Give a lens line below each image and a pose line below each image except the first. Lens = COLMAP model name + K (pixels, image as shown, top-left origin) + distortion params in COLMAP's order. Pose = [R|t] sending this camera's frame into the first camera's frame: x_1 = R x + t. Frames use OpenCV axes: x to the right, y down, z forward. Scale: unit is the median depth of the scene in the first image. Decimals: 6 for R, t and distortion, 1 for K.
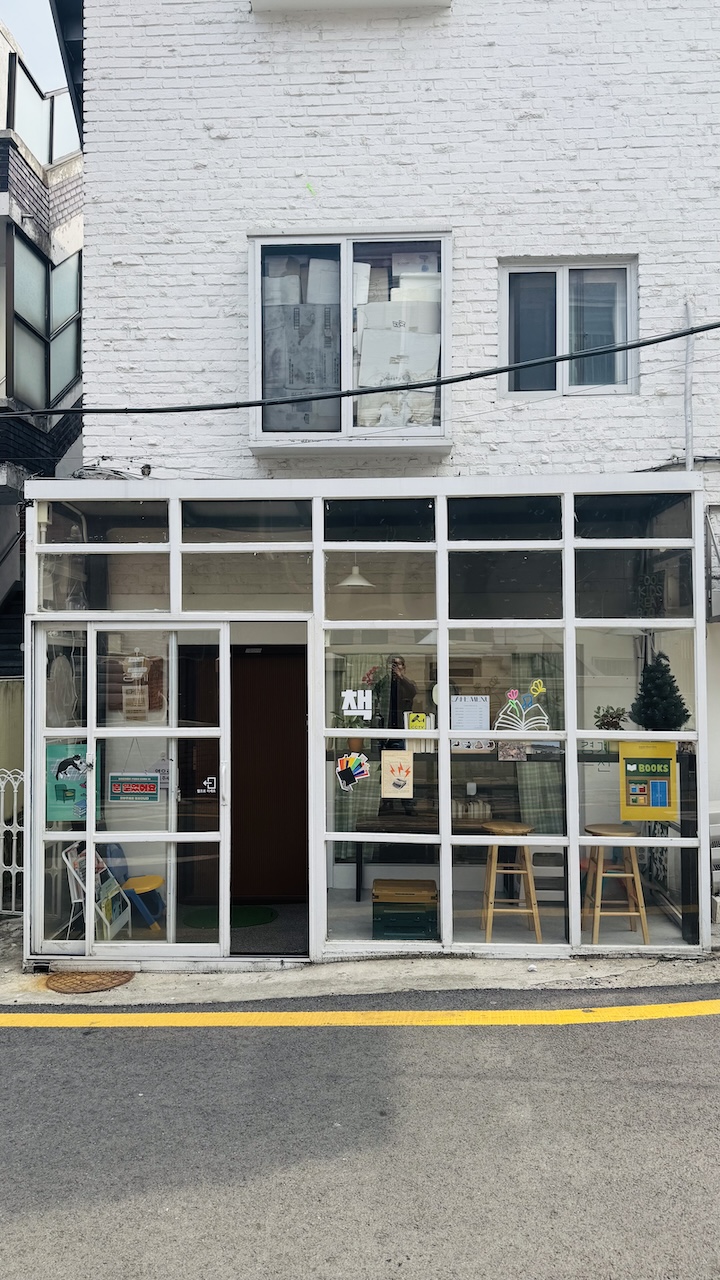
lens RADIAL K [[859.5, 0, 360.0], [0, 859.5, 640.0], [0, 0, 1]] dist [0.065875, -0.002019]
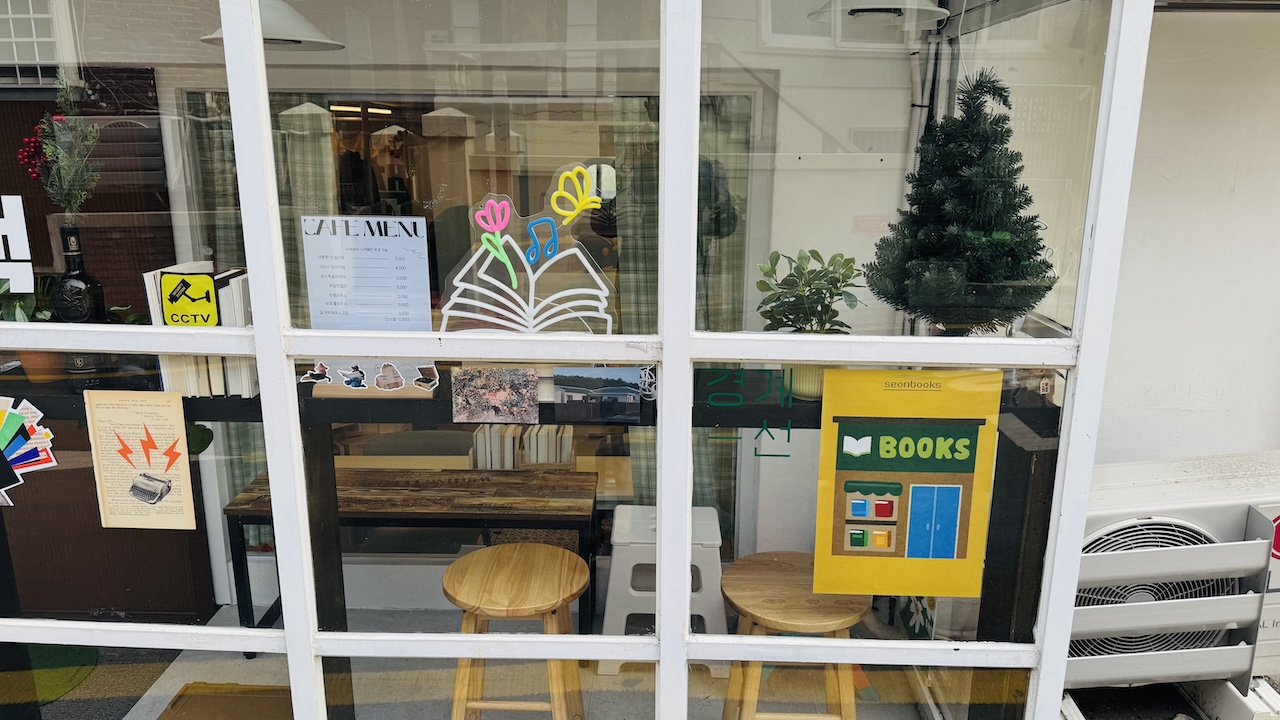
lens RADIAL K [[859.5, 0, 640.0], [0, 859.5, 360.0], [0, 0, 1]] dist [0.065875, -0.002019]
pose [[0.999948, 0.002703, 0.009801, 0.226665], [-0.005325, 0.960460, 0.278366, 0.026630], [-0.008661, -0.278404, 0.960425, 0.692066]]
